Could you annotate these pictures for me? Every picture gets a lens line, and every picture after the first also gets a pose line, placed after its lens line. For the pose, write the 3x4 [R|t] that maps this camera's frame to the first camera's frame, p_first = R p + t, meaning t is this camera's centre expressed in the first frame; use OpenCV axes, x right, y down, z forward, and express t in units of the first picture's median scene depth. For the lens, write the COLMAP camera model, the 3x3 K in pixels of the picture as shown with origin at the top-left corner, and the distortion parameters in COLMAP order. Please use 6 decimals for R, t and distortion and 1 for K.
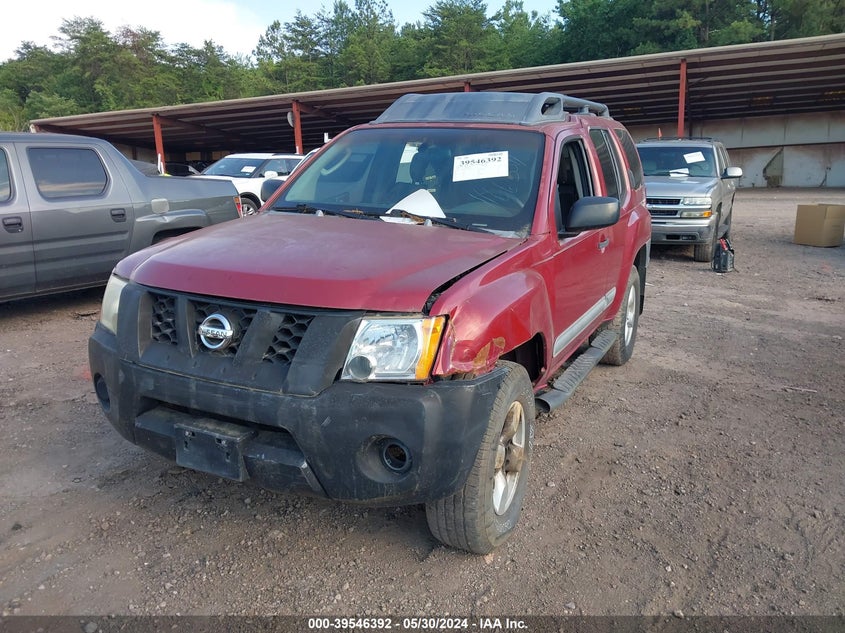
lens RADIAL K [[680.8, 0, 437.4], [0, 680.8, 320.6], [0, 0, 1]] dist [0.009085, 0.007824]
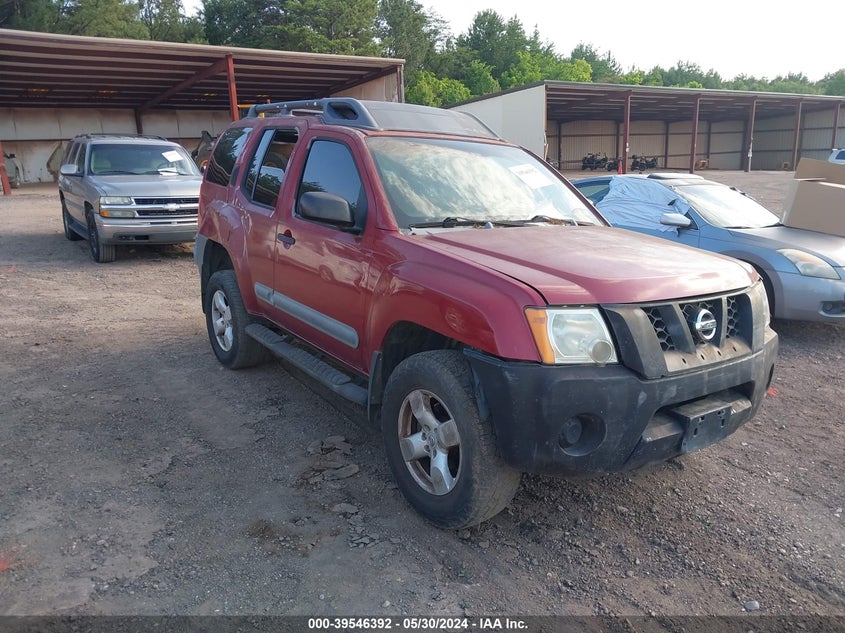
lens RADIAL K [[680.8, 0, 437.4], [0, 680.8, 320.6], [0, 0, 1]] dist [0.009085, 0.007824]
pose [[0.474106, -0.201128, 0.857188, -0.342894], [0.191987, 0.973748, 0.122291, -0.049219], [-0.859282, 0.106590, 0.500273, 0.179684]]
